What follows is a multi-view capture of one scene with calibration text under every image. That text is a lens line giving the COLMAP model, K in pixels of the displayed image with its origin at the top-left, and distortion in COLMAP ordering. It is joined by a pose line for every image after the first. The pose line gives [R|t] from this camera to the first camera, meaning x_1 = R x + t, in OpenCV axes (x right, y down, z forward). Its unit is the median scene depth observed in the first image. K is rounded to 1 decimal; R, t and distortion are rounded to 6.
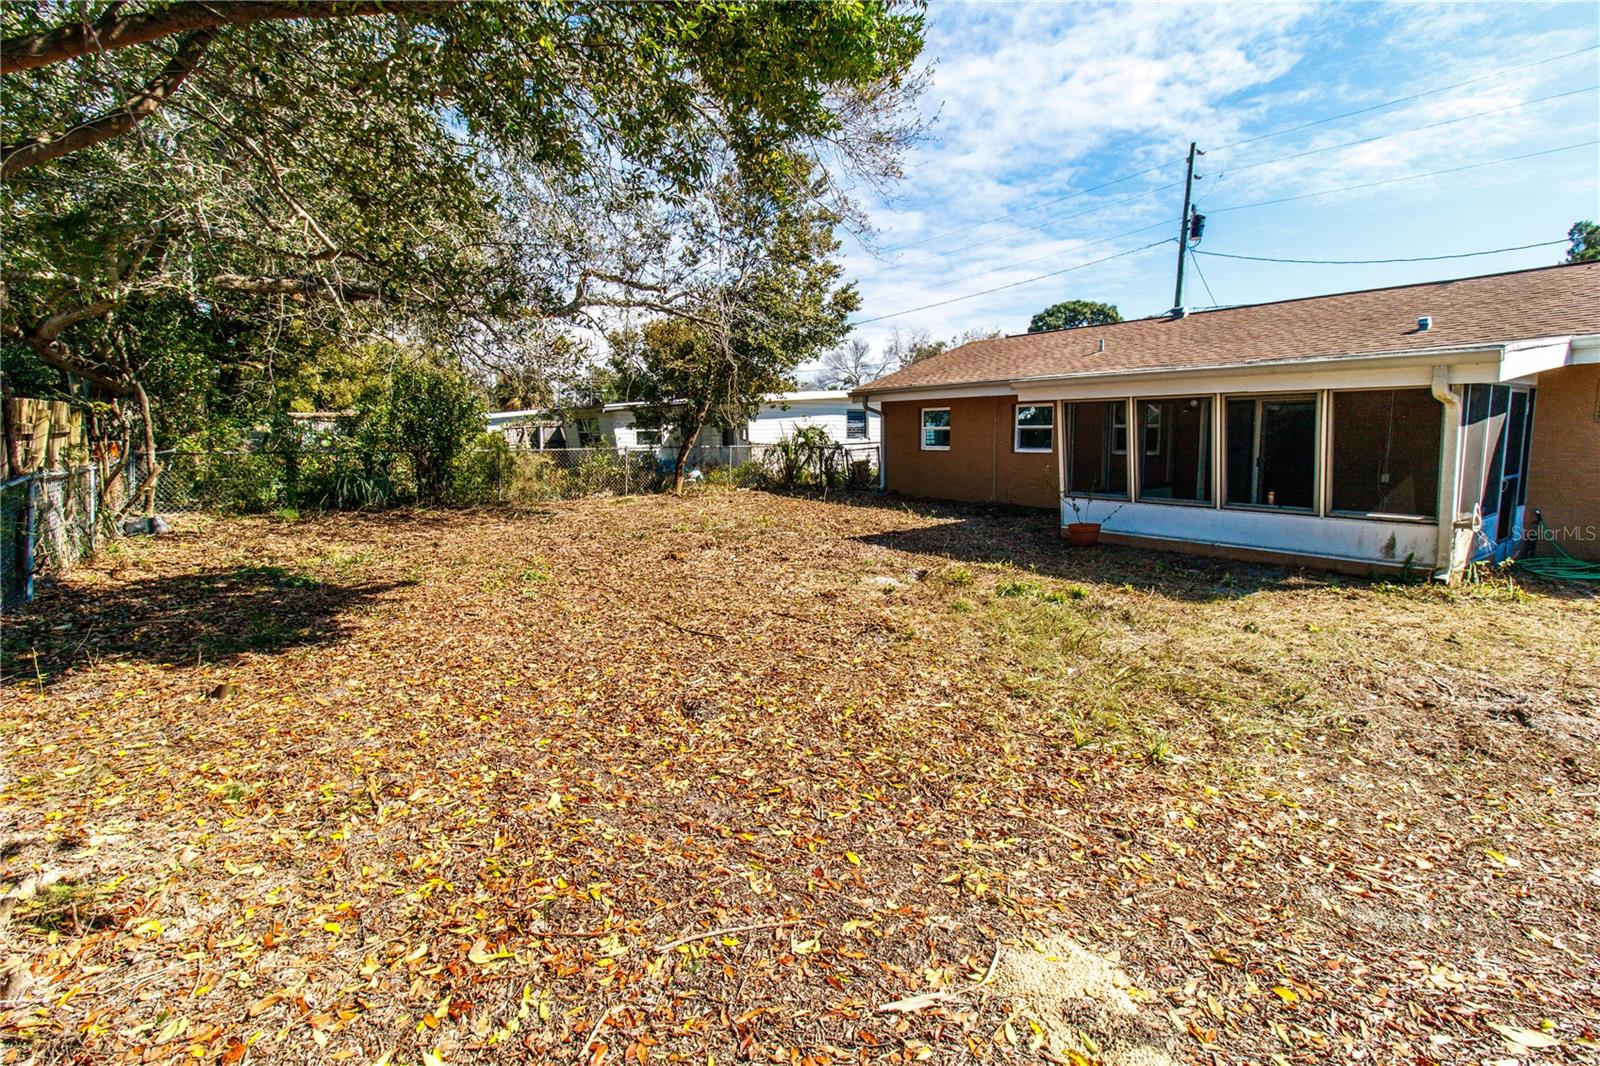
lens RADIAL K [[735.3, 0, 794.6], [0, 735.3, 518.9], [0, 0, 1]] dist [0.002439, 0.000659]
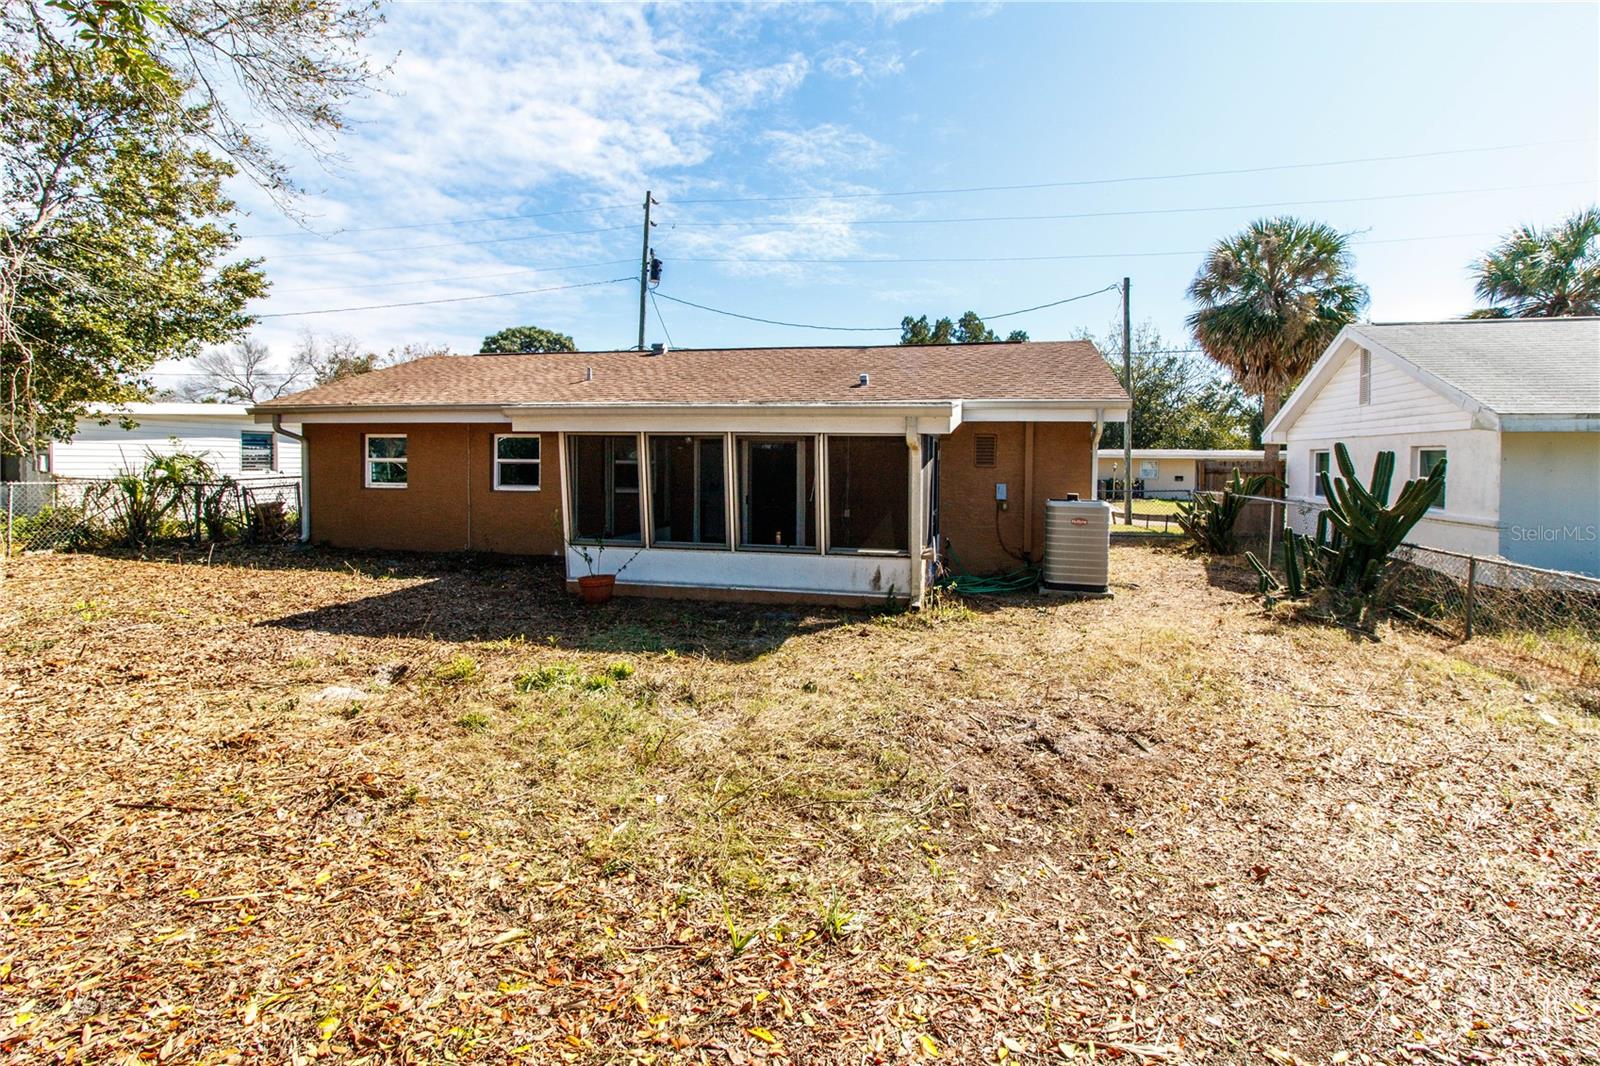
lens RADIAL K [[770.7, 0, 798.2], [0, 770.7, 476.3], [0, 0, 1]] dist [0.003215, -0.000042]
pose [[0.760030, 0.002203, 0.649885, -0.011769], [0.061904, 0.995202, -0.075769, -0.024023], [-0.646934, 0.097818, 0.756246, 0.139688]]
